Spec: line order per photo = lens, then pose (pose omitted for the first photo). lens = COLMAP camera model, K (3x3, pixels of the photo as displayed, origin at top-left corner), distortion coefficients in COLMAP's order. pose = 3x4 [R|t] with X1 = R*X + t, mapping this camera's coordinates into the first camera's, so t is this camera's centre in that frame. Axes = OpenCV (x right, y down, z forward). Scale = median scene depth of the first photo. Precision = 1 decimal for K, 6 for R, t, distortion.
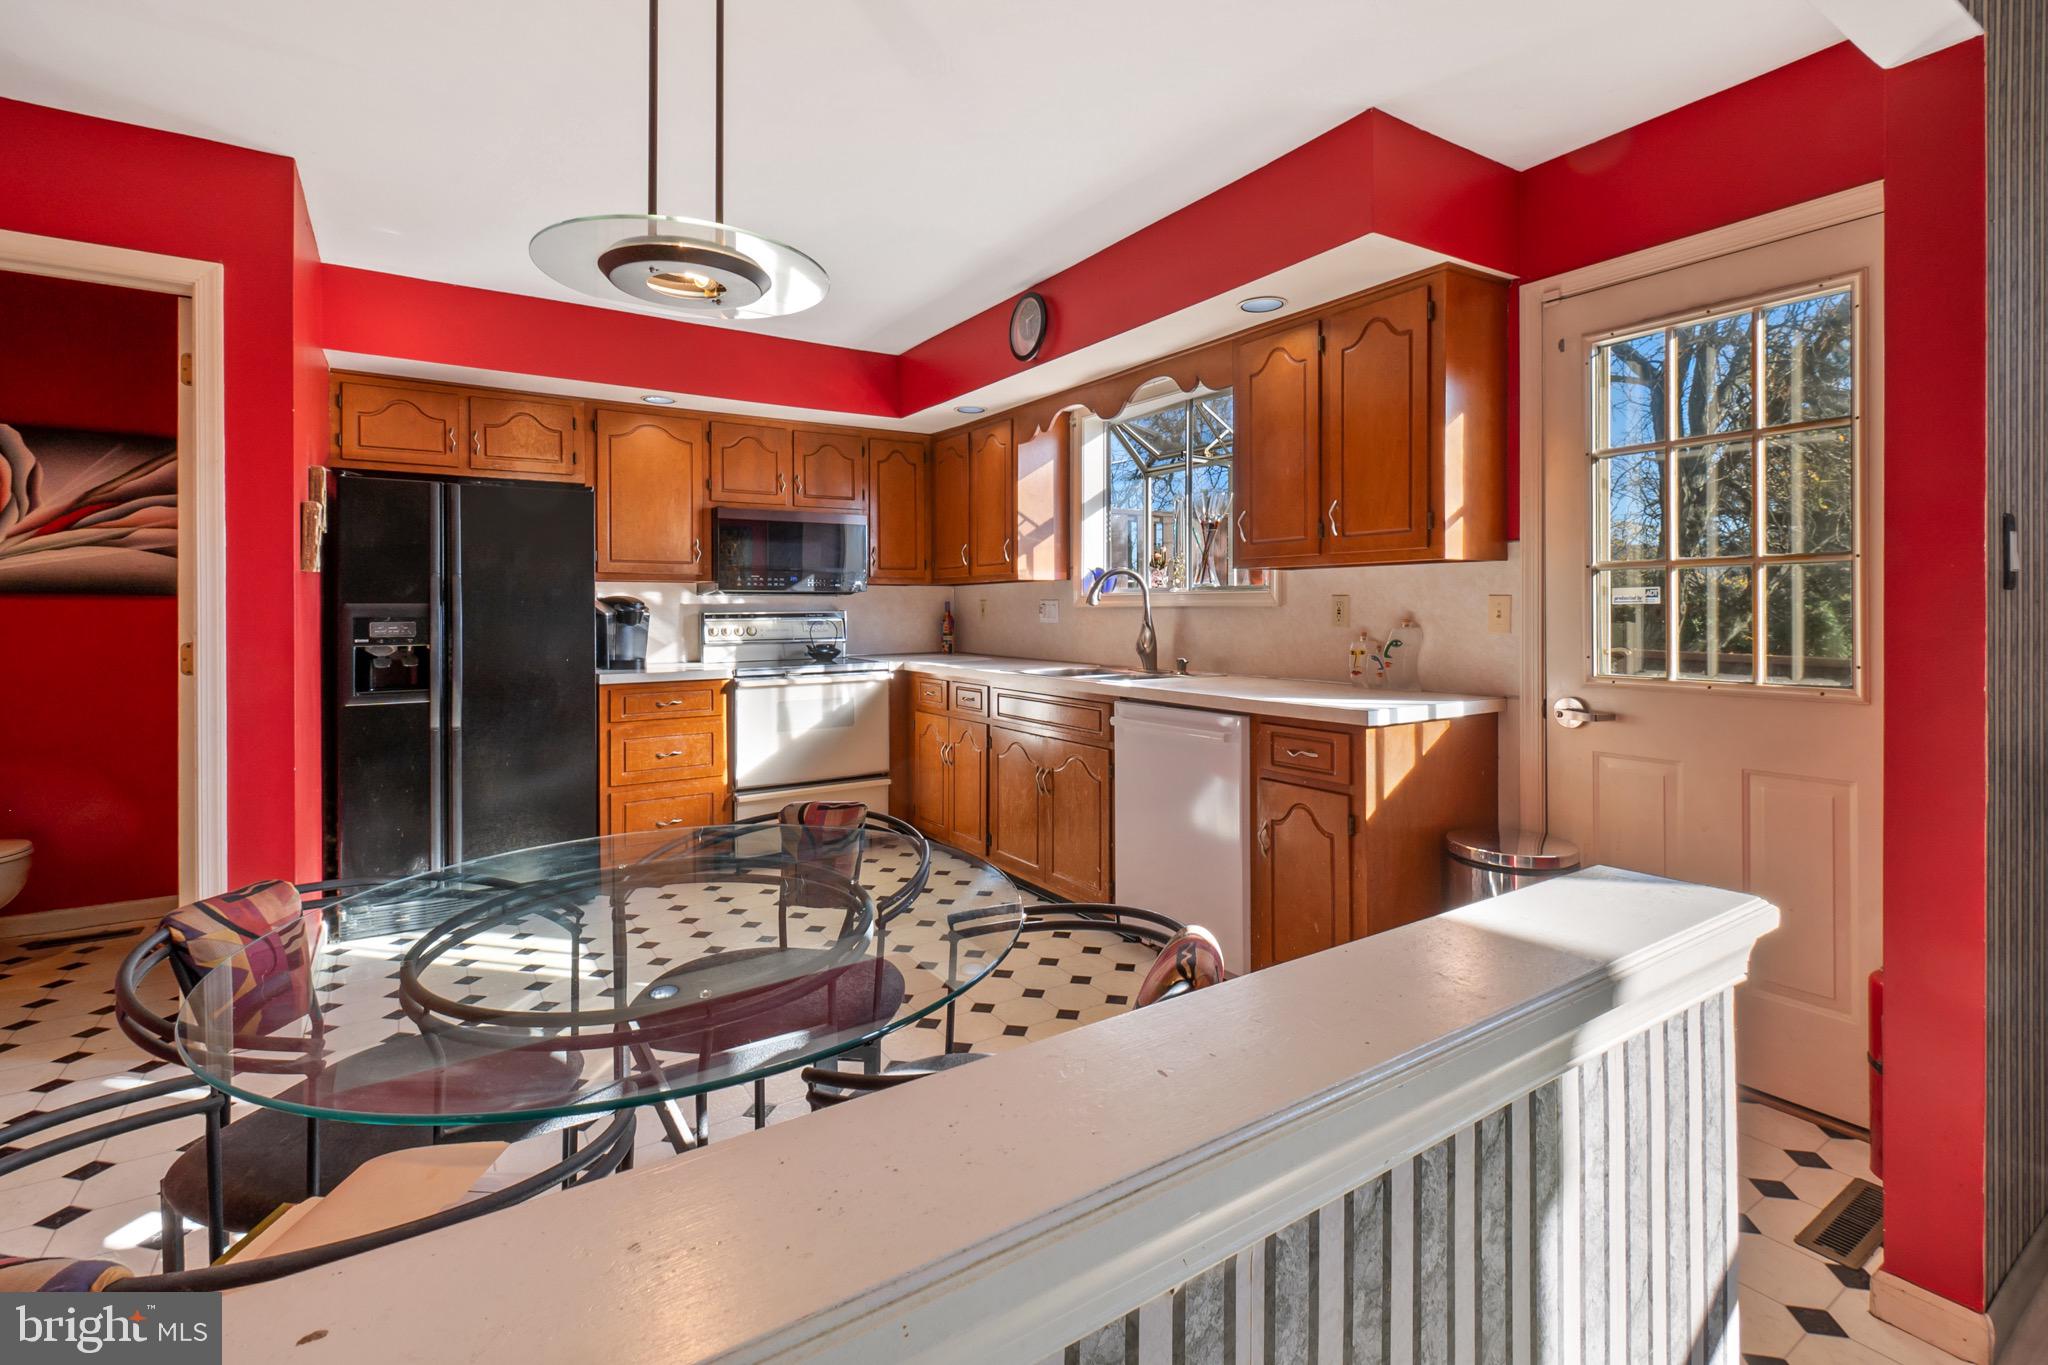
lens RADIAL K [[932.1, 0, 1044.1], [0, 932.1, 606.9], [0, 0, 1]] dist [0.012148, 0.001302]
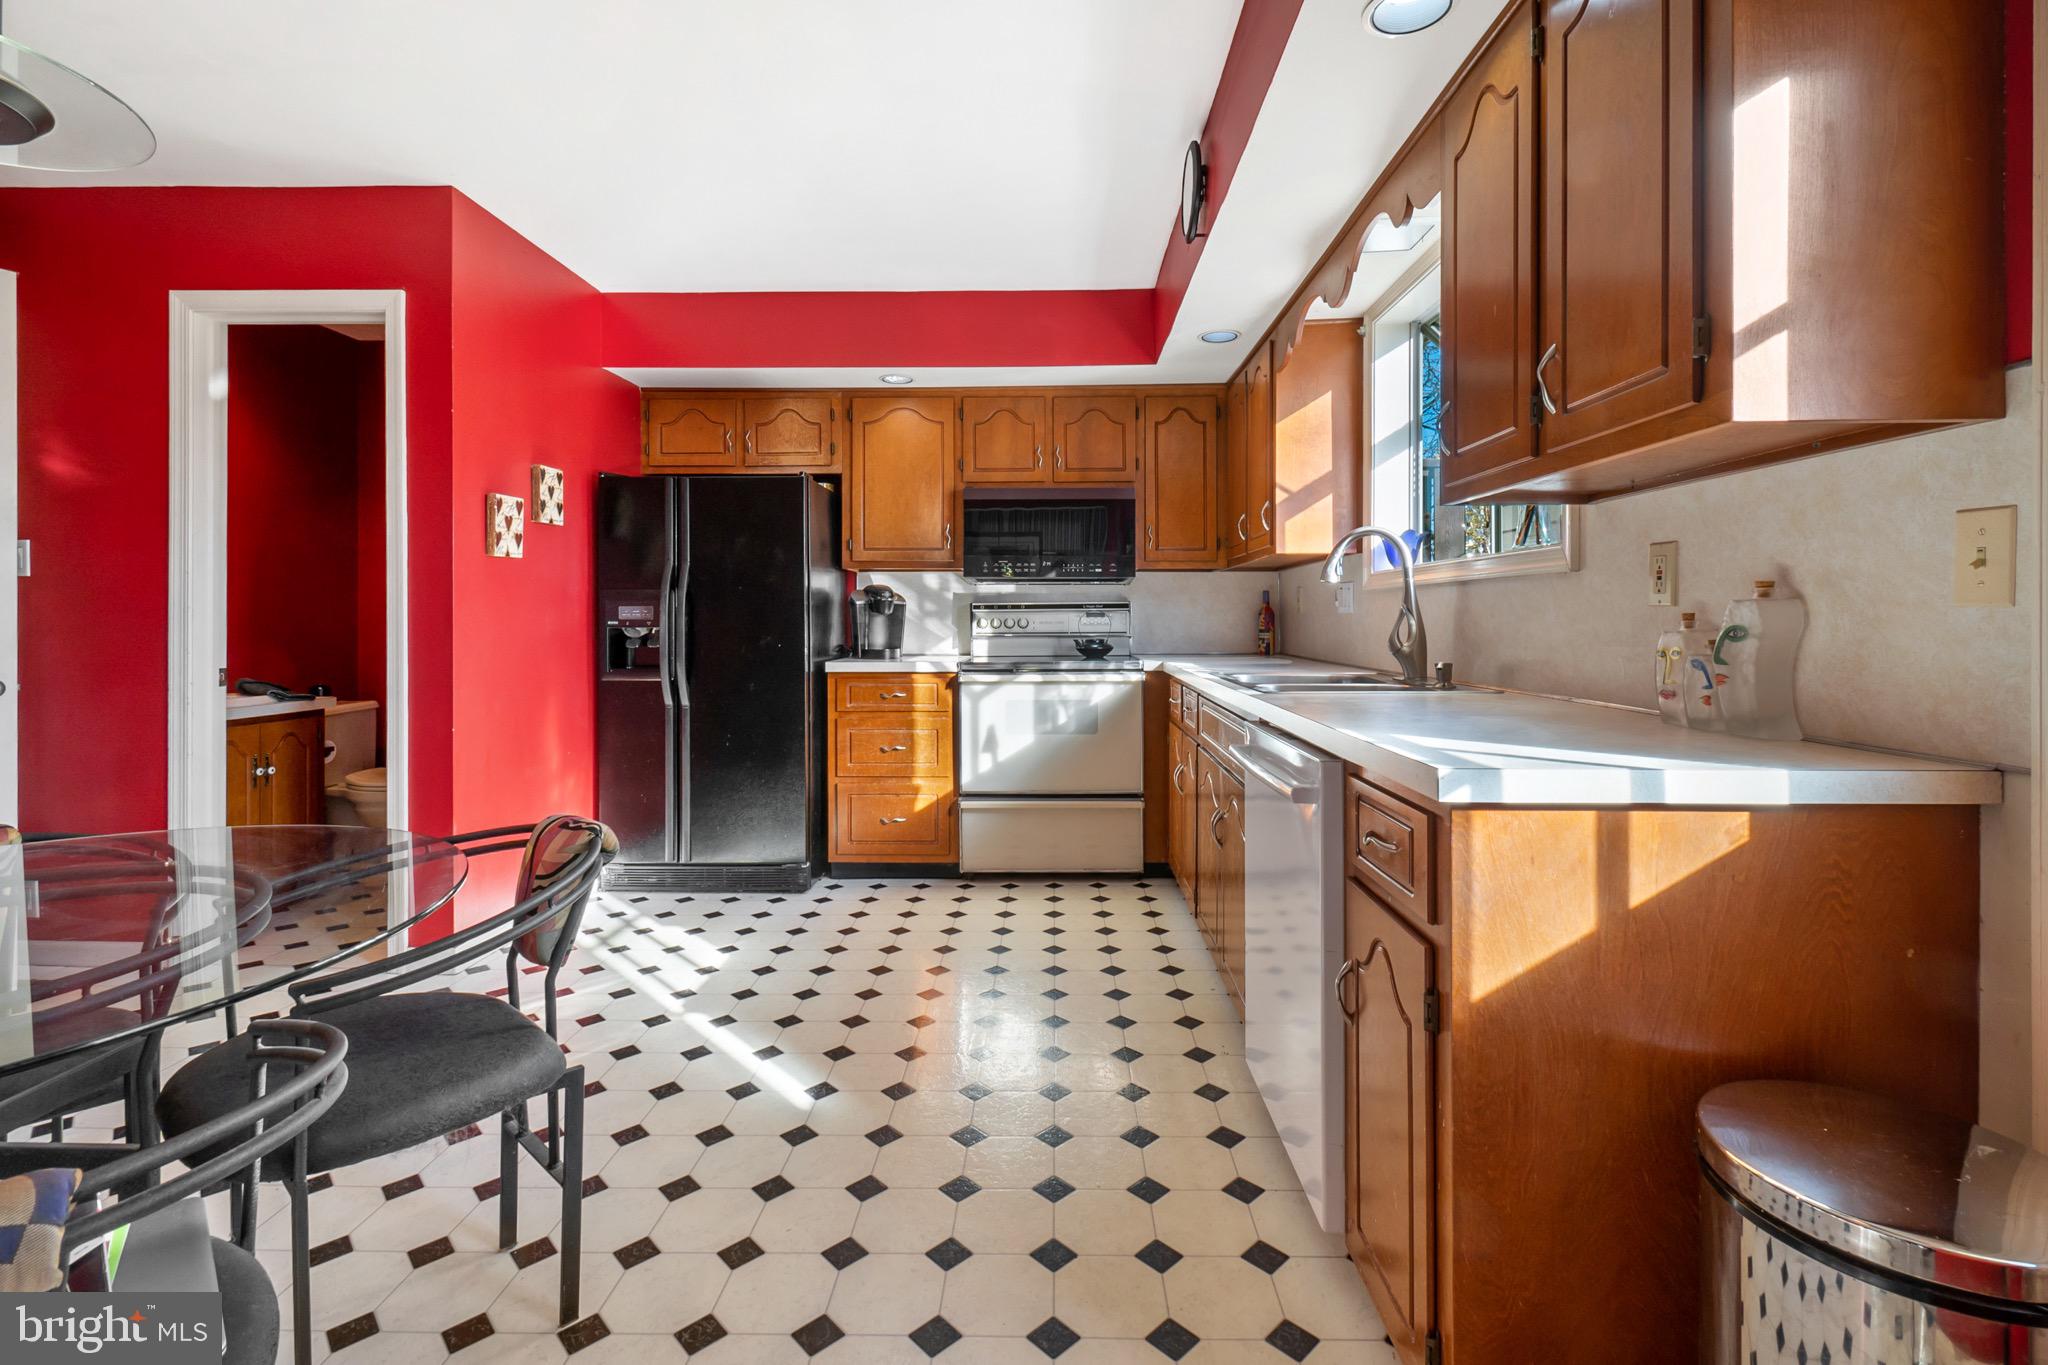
lens RADIAL K [[932.1, 0, 1041.0], [0, 932.1, 617.9], [0, 0, 1]] dist [0.012148, 0.001302]
pose [[0.821325, 0.002040, -0.570457, 0.262213], [-0.000924, 0.999997, 0.002246, 0.022064], [0.570459, -0.001318, 0.821325, 0.303345]]
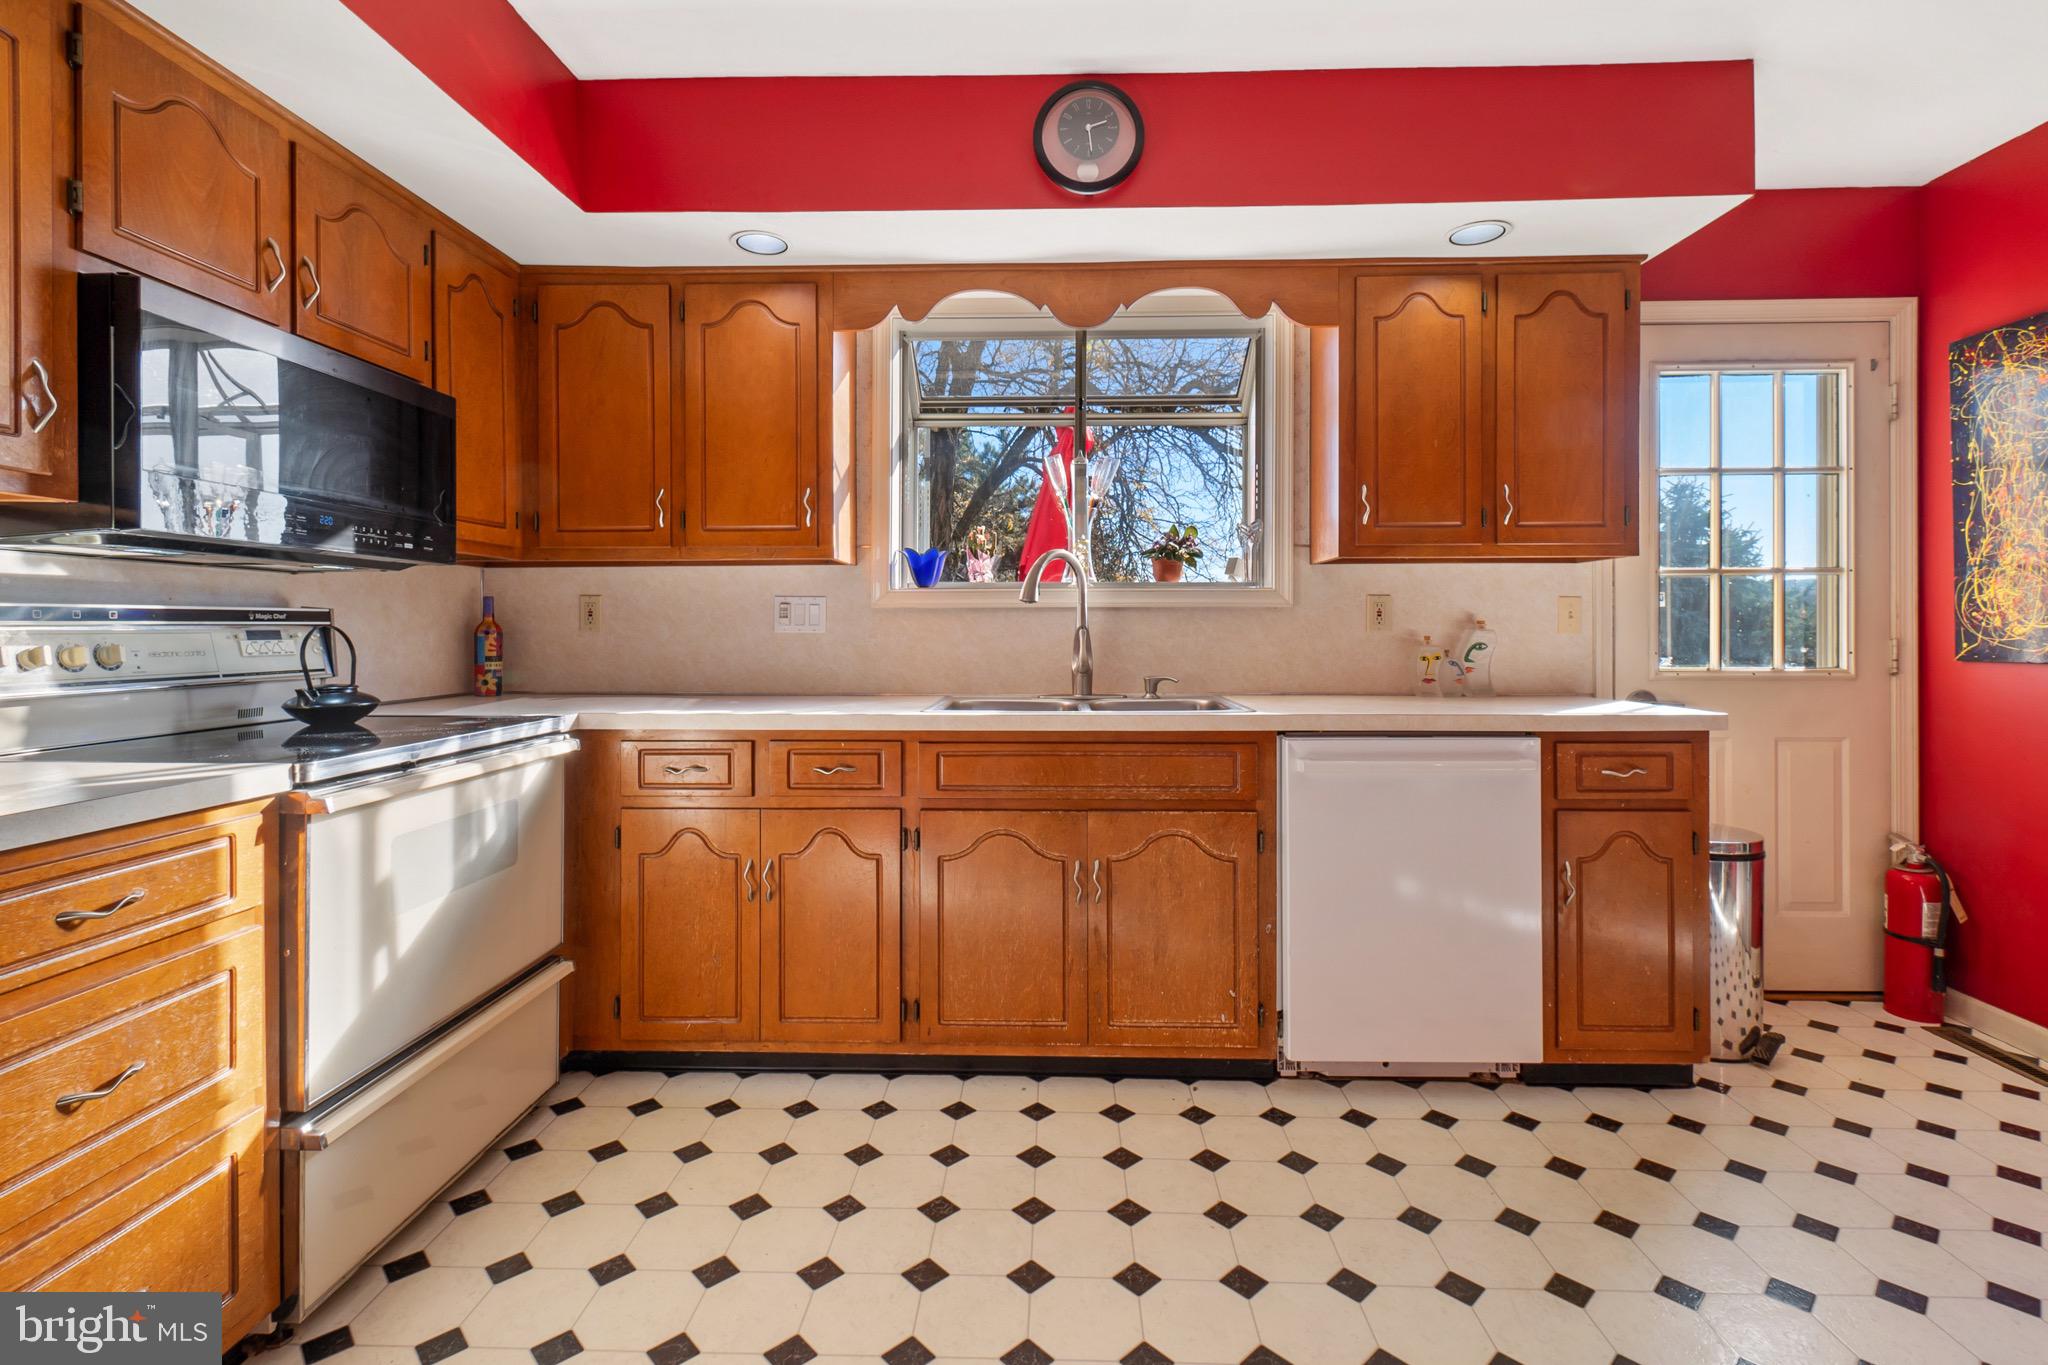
lens RADIAL K [[932.1, 0, 1038.3], [0, 932.1, 630.7], [0, 0, 1]] dist [0.012148, 0.001302]
pose [[0.585418, 0.000784, 0.810731, -0.466695], [-0.001420, 0.999999, 0.000059, 0.017578], [-0.810730, -0.001186, 0.585418, 0.591352]]
